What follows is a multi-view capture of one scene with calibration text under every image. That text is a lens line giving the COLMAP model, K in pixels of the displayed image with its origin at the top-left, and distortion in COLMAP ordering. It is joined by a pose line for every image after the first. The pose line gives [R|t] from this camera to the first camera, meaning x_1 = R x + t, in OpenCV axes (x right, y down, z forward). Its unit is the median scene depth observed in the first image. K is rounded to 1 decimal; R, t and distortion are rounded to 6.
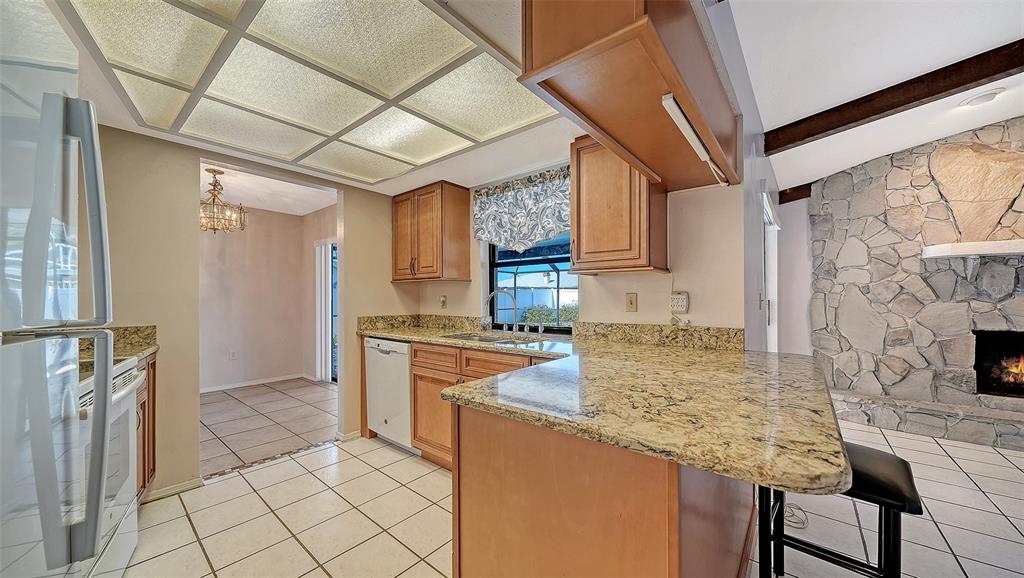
lens RADIAL K [[355.7, 0, 510.2], [0, 355.7, 293.1], [0, 0, 1]] dist [0.000217, -0.000103]
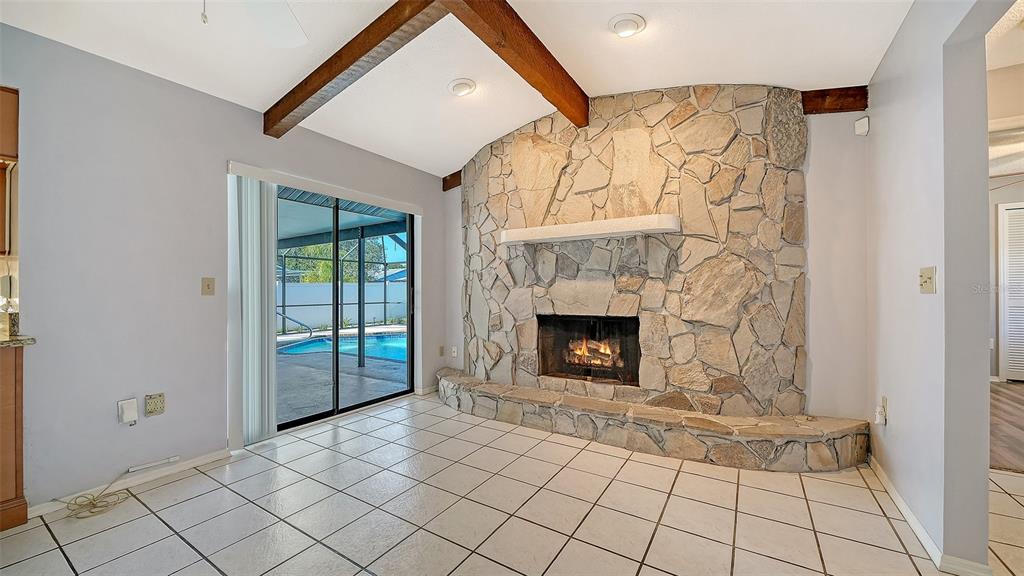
lens RADIAL K [[374.9, 0, 505.5], [0, 374.9, 289.1], [0, 0, 1]] dist [-0.002004, -0.000173]
pose [[0.994199, -0.006330, 0.107366, 1.080862], [0.005659, 0.999963, 0.006551, 0.021903], [-0.107403, -0.005905, 0.994198, -0.075709]]
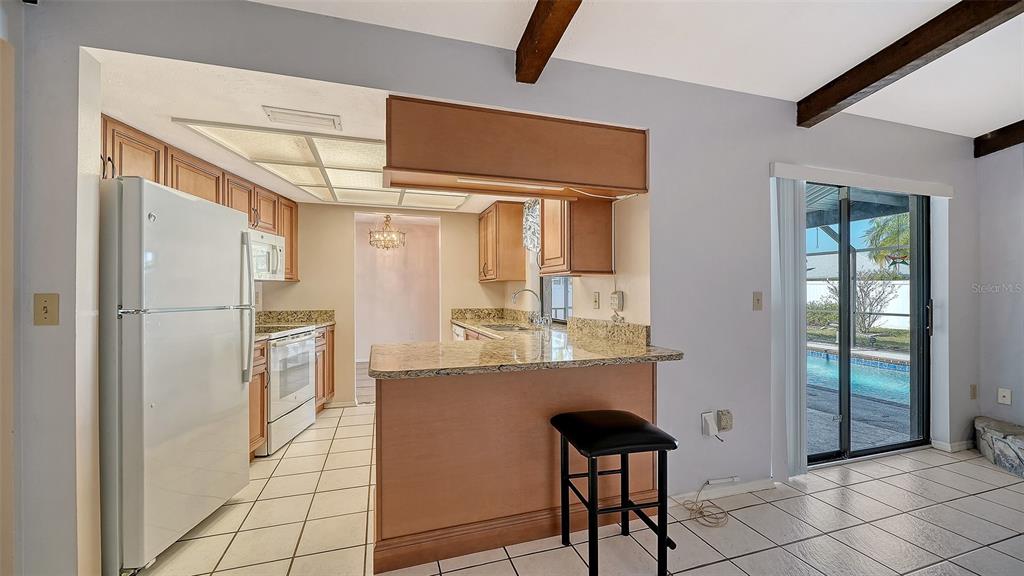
lens RADIAL K [[401.8, 0, 512.0], [0, 401.8, 288.0], [0, 0, 1]] dist [-0.000095, 0.000091]
pose [[0.844584, -0.004807, -0.535402, 0.559857], [0.006689, 0.999976, 0.001574, -0.011895], [0.535382, -0.004910, 0.844596, -0.151047]]
